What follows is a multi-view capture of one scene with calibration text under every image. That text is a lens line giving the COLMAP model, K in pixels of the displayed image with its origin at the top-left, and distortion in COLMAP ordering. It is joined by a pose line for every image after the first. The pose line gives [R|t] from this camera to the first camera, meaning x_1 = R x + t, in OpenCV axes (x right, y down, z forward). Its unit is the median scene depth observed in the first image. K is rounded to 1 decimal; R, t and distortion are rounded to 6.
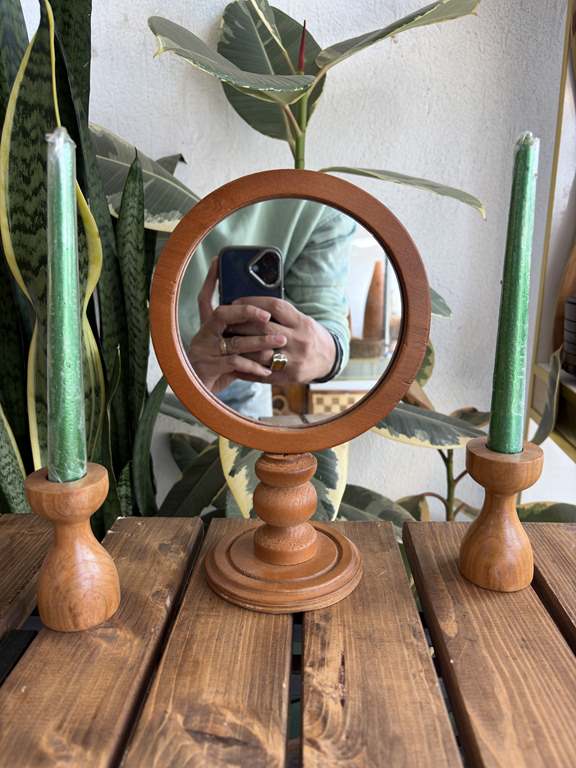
lens RADIAL K [[601.6, 0, 288.3], [0, 601.6, 387.4], [0, 0, 1]] dist [0.036932, -0.056080]
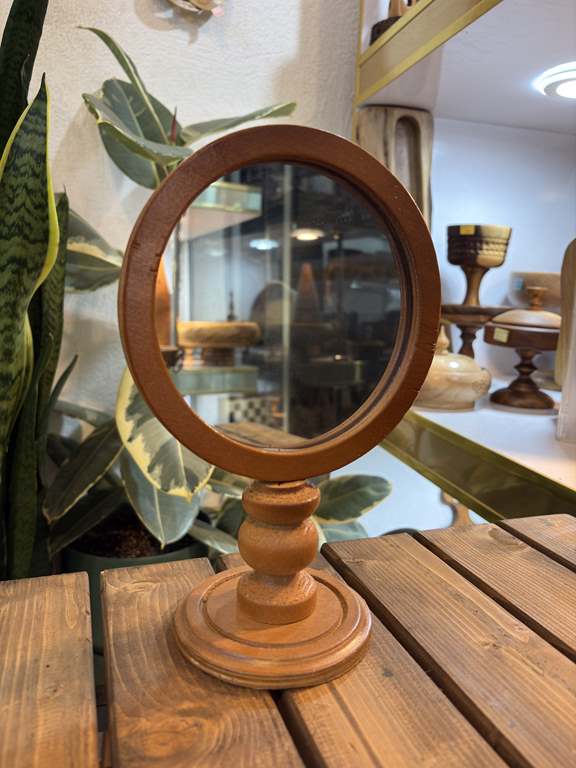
lens RADIAL K [[604.3, 0, 292.0], [0, 604.3, 387.7], [0, 0, 1]] dist [-0.000315, -0.007333]
pose [[0.940795, 0.000537, 0.338977, -0.346216], [0.028806, 0.996255, -0.081526, 0.243220], [-0.337751, 0.086463, 0.937256, -0.532214]]
